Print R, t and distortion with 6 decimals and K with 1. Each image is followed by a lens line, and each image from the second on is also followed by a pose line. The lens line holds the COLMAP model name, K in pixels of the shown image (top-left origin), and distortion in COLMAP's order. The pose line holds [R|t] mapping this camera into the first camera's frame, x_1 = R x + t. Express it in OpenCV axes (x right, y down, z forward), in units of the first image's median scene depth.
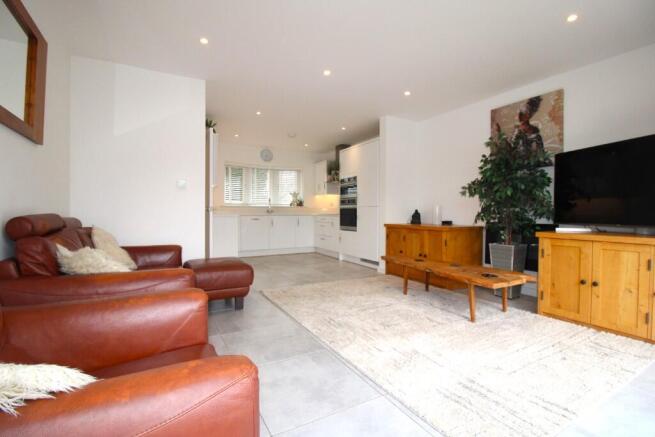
lens RADIAL K [[305.0, 0, 328.2], [0, 305.0, 214.9], [0, 0, 1]] dist [0.000685, -0.000276]
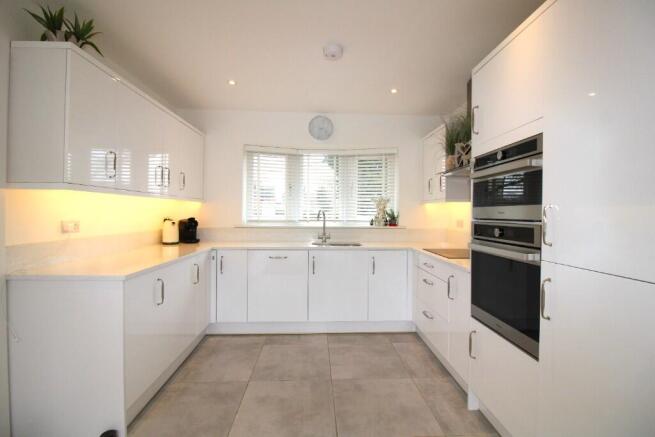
lens RADIAL K [[305.0, 0, 328.2], [0, 305.0, 214.9], [0, 0, 1]] dist [0.000685, -0.000276]
pose [[0.897604, 0.006260, -0.440758, 0.039227], [-0.009844, 0.999934, -0.005845, -0.048259], [0.440693, 0.009586, 0.897607, 0.577819]]
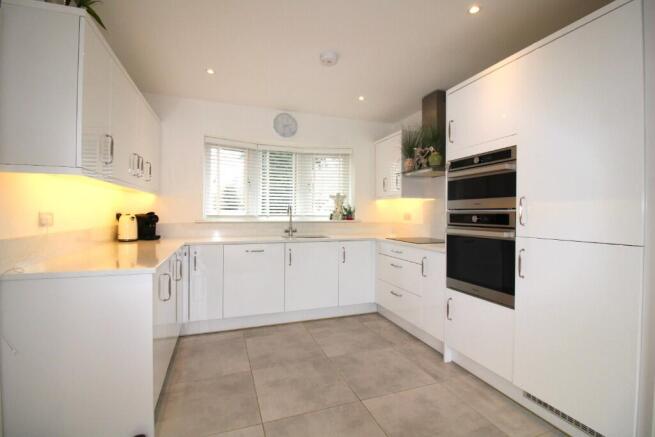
lens RADIAL K [[305.0, 0, 328.2], [0, 305.0, 214.9], [0, 0, 1]] dist [0.000685, -0.000276]
pose [[0.988257, 0.002974, -0.152771, -0.049983], [-0.003793, 0.999980, -0.005071, -0.039036], [0.152753, 0.005591, 0.988249, 0.517377]]
